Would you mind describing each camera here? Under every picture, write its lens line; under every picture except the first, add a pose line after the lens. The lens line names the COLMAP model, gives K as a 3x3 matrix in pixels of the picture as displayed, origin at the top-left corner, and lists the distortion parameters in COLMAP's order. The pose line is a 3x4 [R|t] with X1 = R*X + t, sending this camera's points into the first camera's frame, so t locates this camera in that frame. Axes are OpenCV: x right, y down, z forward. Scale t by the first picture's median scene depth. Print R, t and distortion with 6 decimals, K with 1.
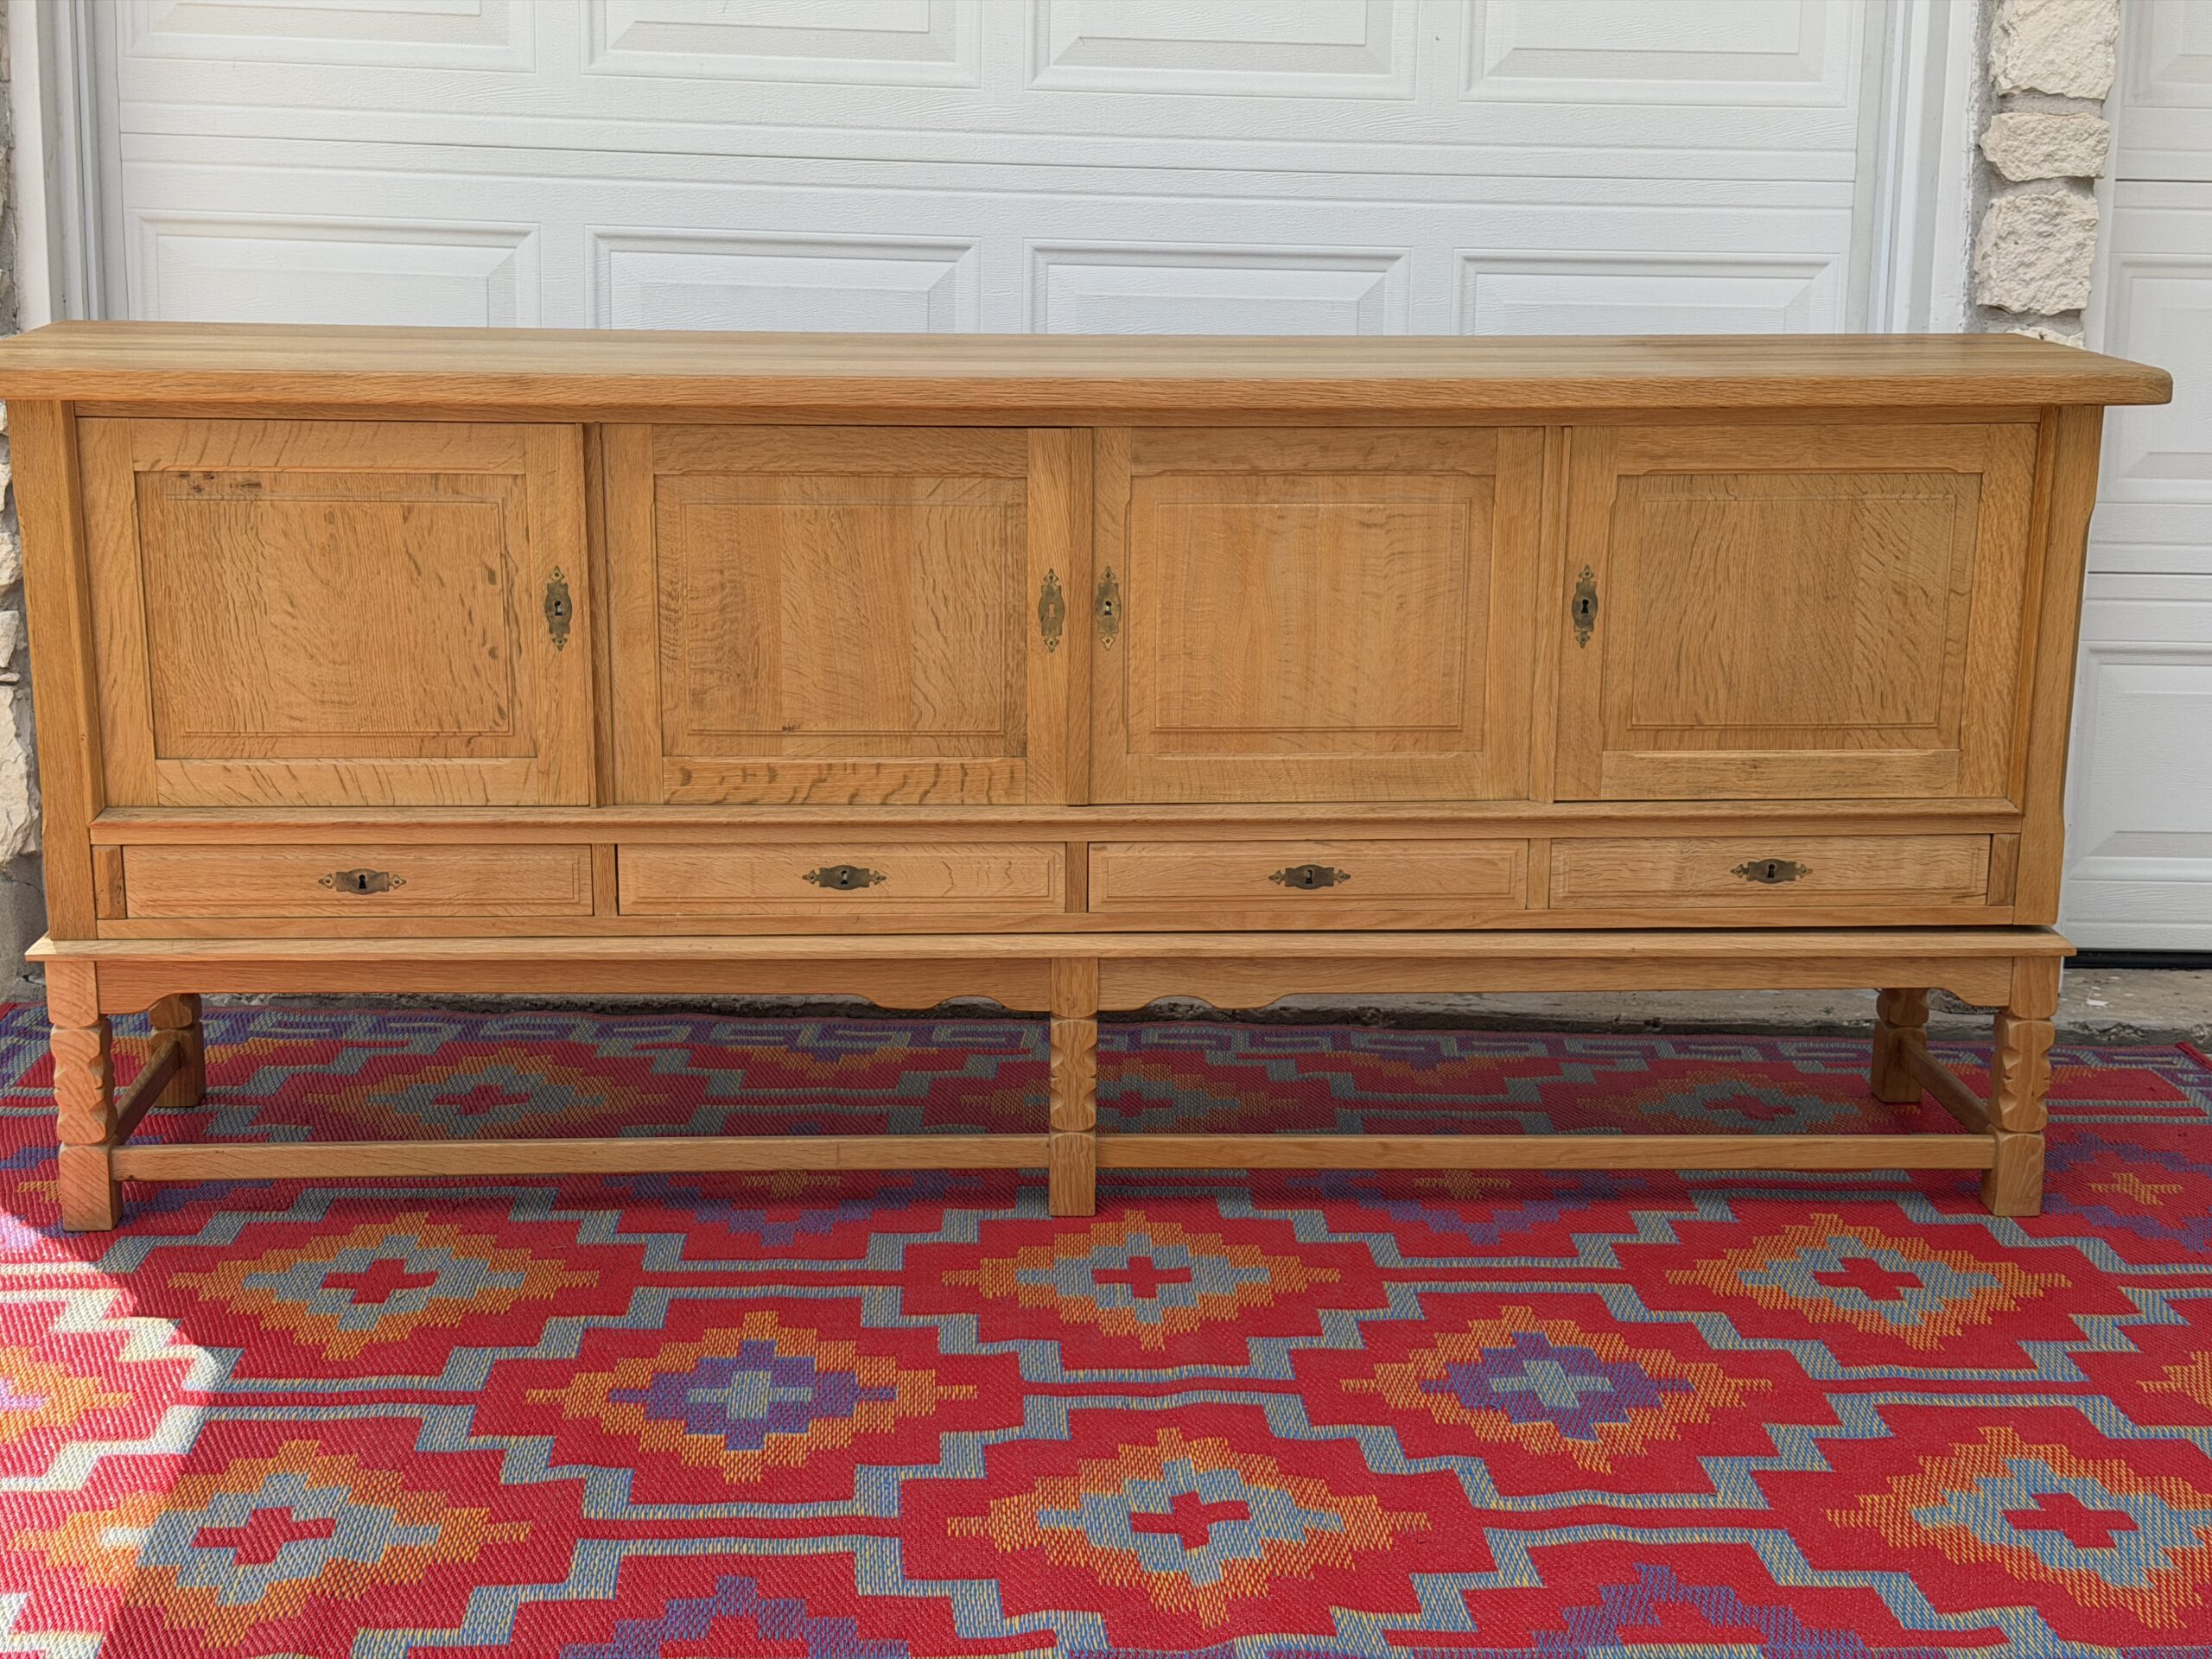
lens RADIAL K [[3100.1, 0, 1118.8], [0, 3100.1, 770.9], [0, 0, 1]] dist [0.156879, -0.102084]
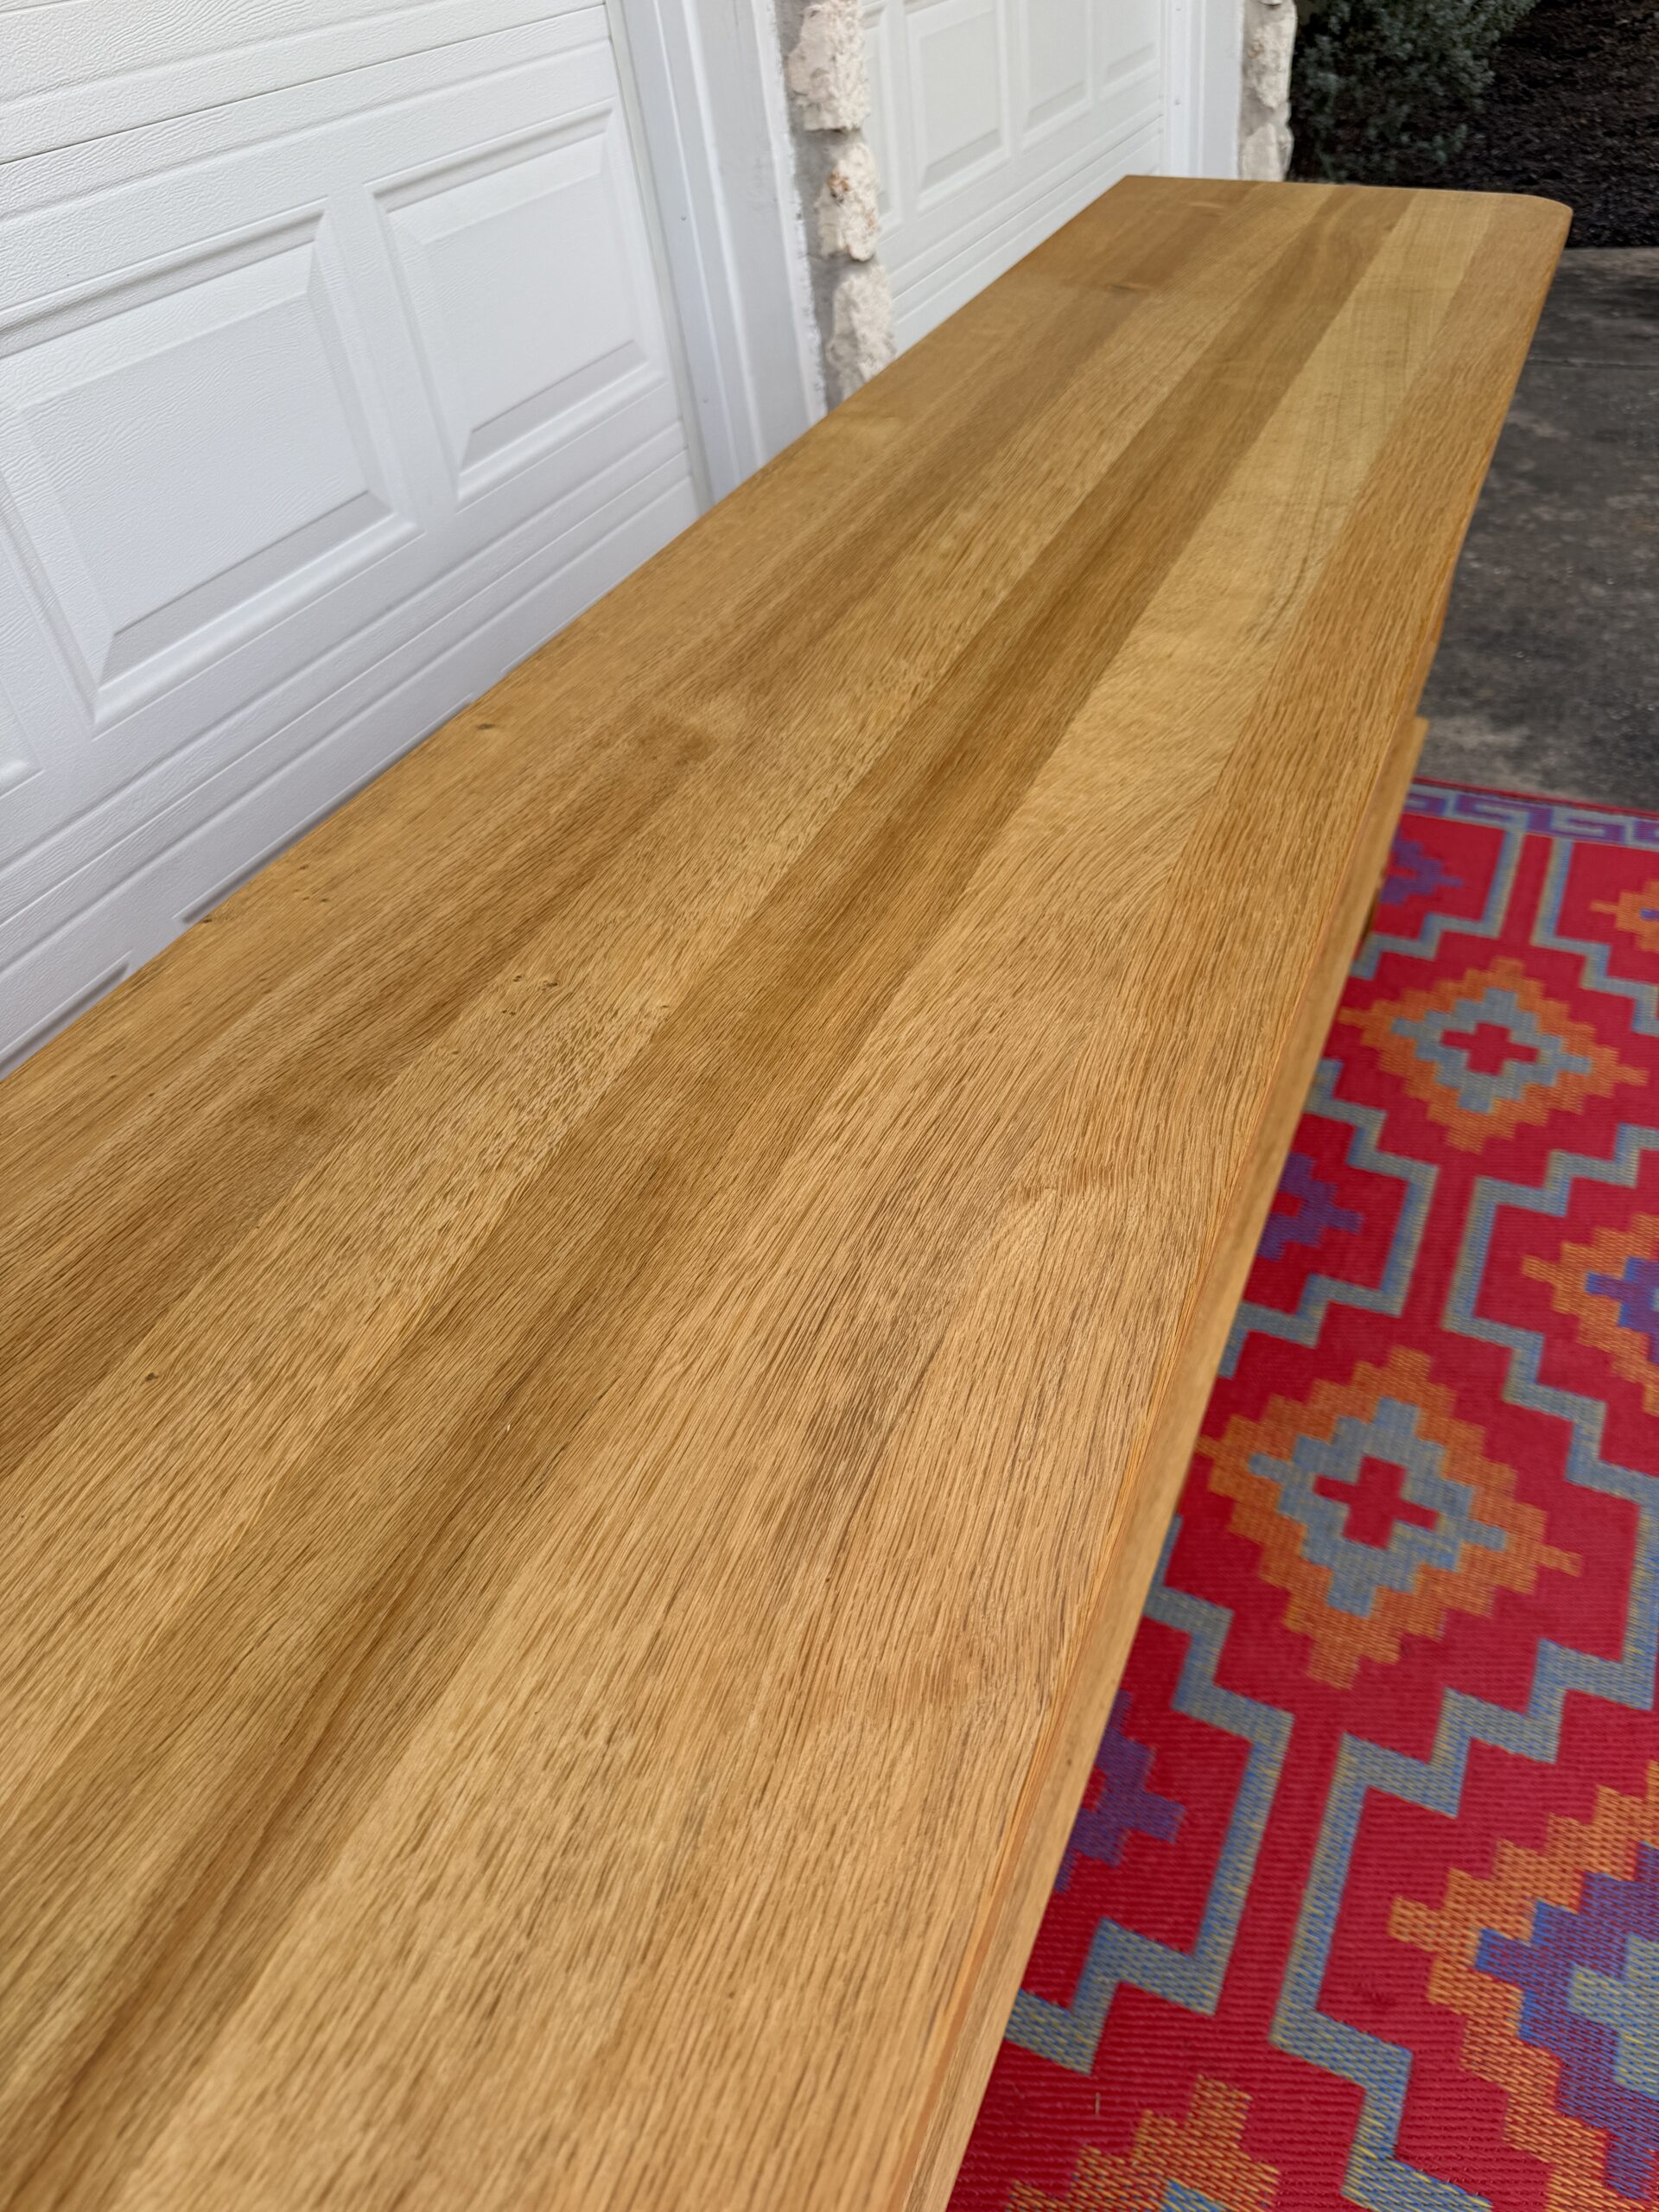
lens RADIAL K [[1589.8, 0, 829.5], [0, 1589.8, 1106.0], [0, 0, 1]] dist [-0.005140, -0.005363]
pose [[0.451380, -0.614422, 0.647102, -0.299741], [0.240927, 0.782165, 0.574607, -0.243958], [-0.859191, -0.103462, 0.501085, 0.897706]]
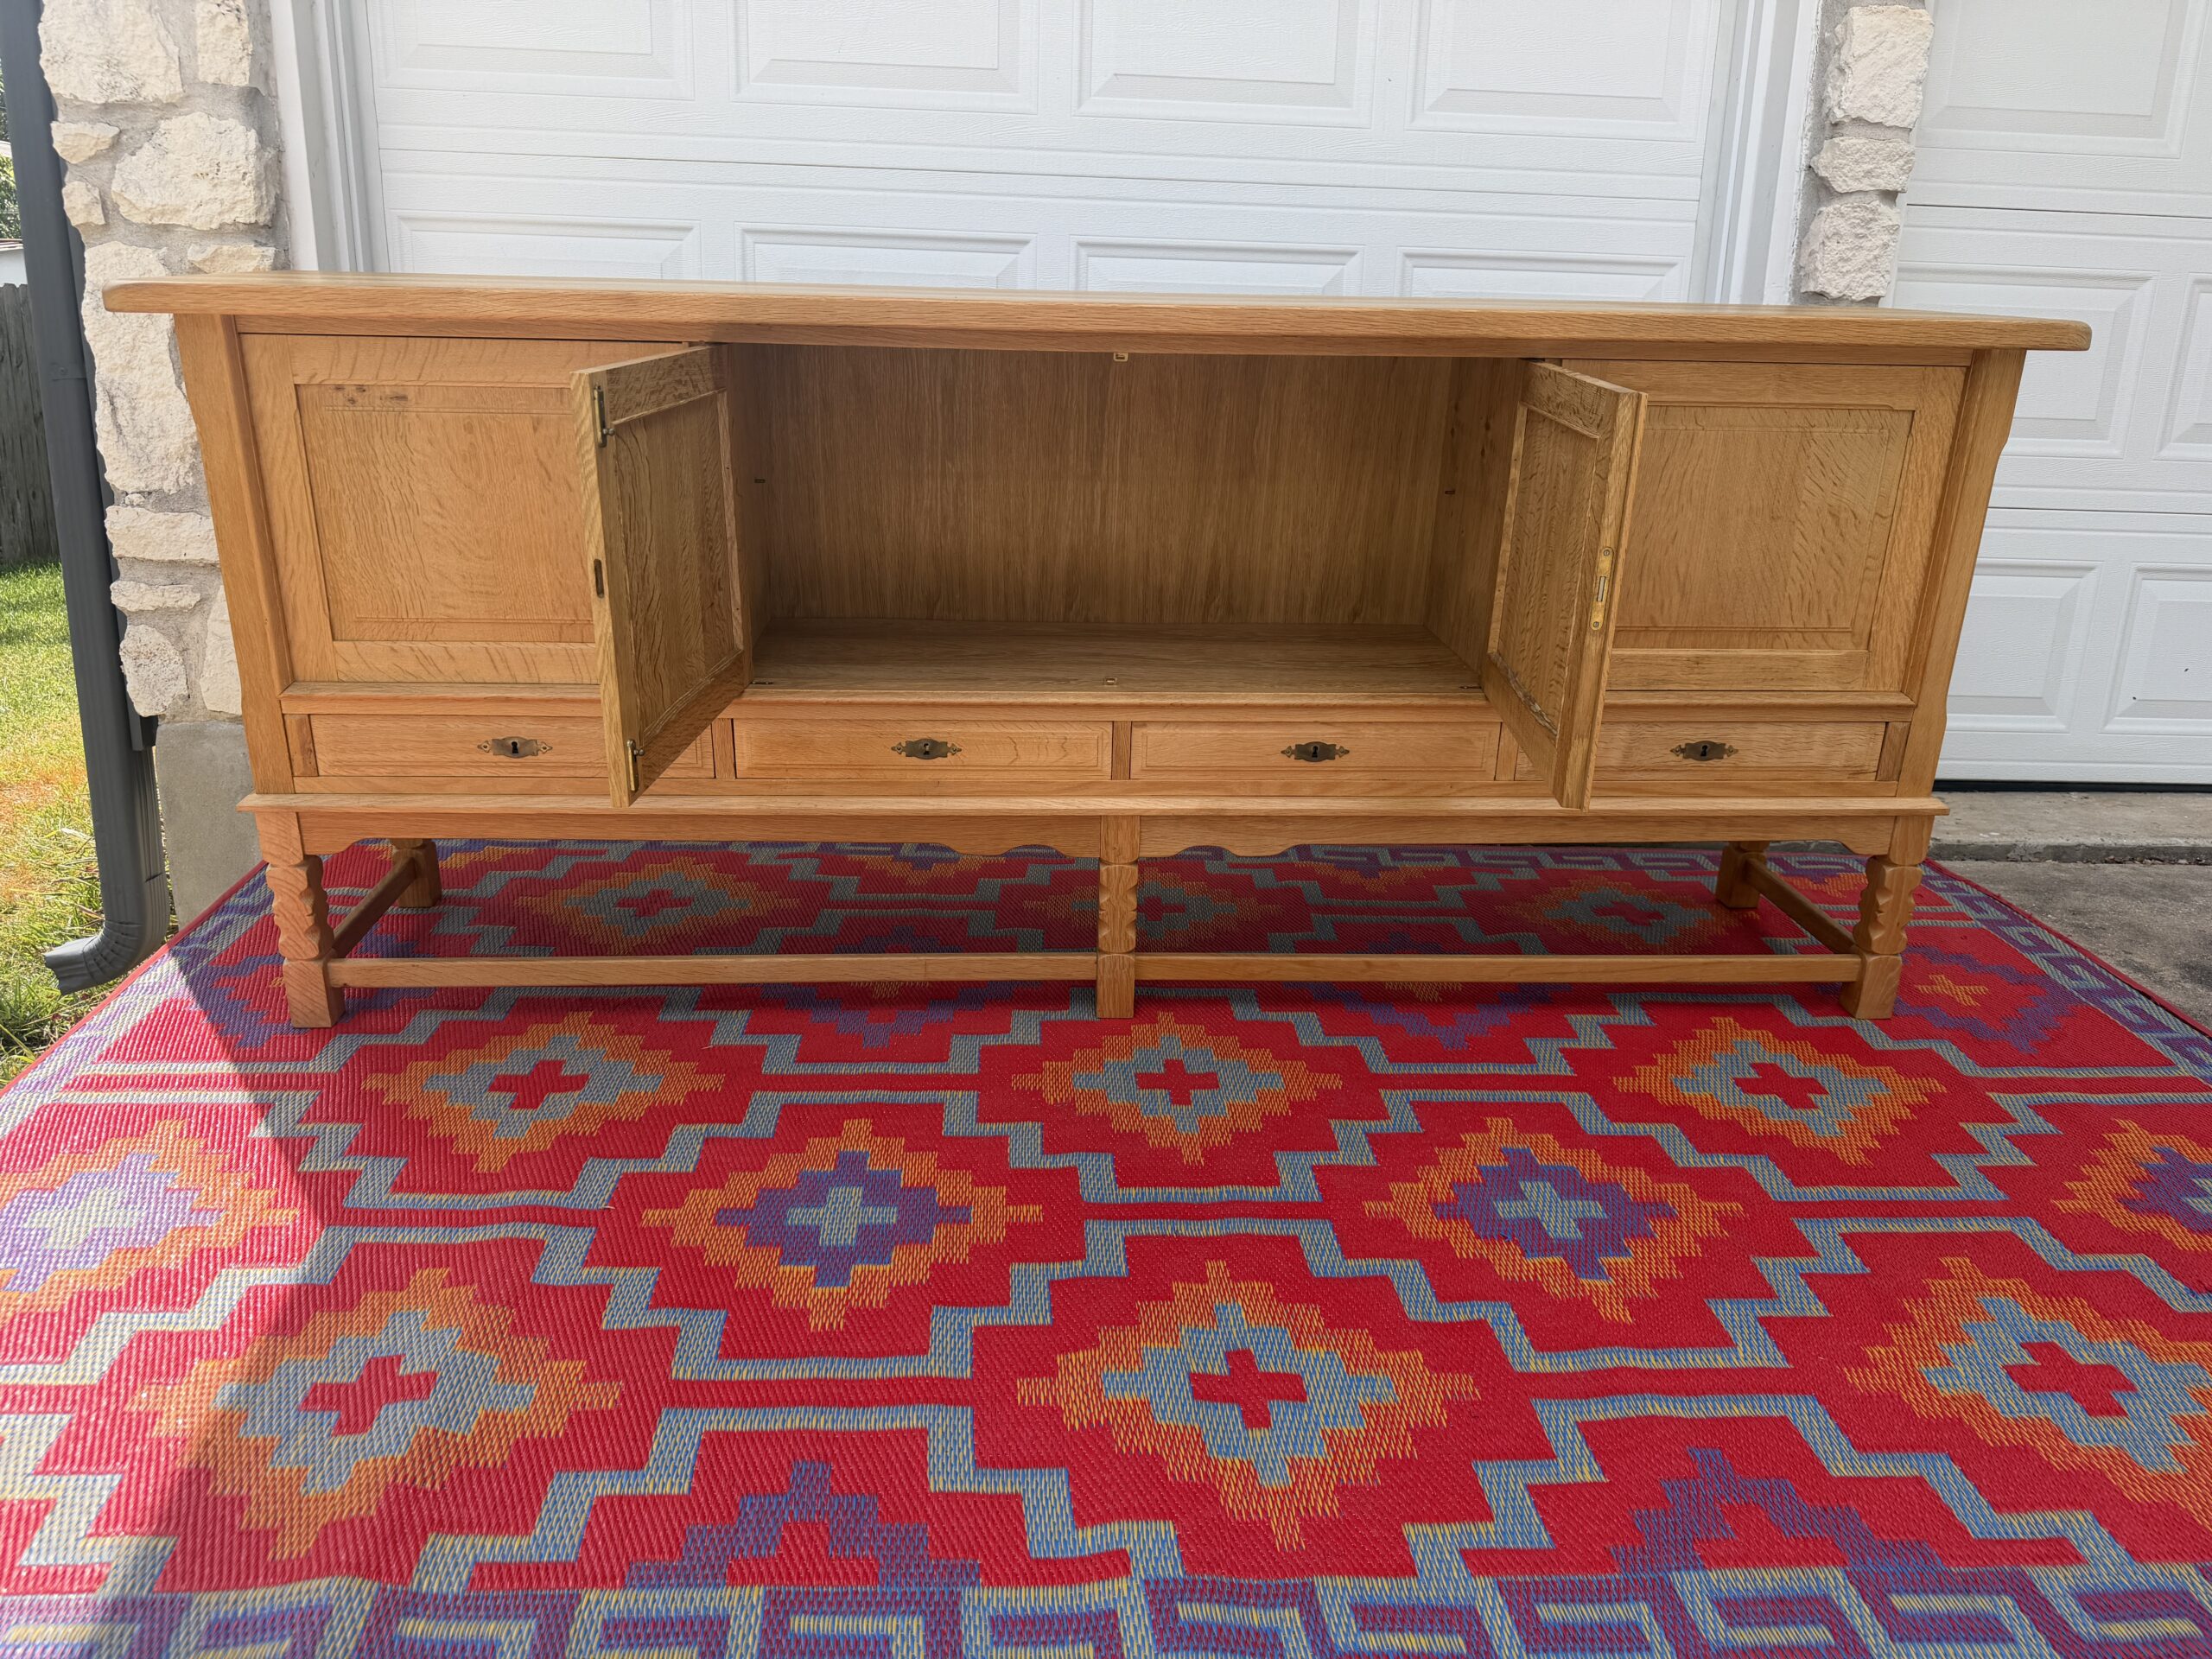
lens RADIAL K [[1554.3, 0, 1097.1], [0, 1554.3, 814.2], [0, 0, 1]] dist [0.083045, -0.108107]
pose [[0.999972, 0.006705, 0.003320, -0.025710], [-0.007052, 0.992888, 0.118839, -0.011282], [-0.002500, -0.118859, 0.992908, 0.408701]]
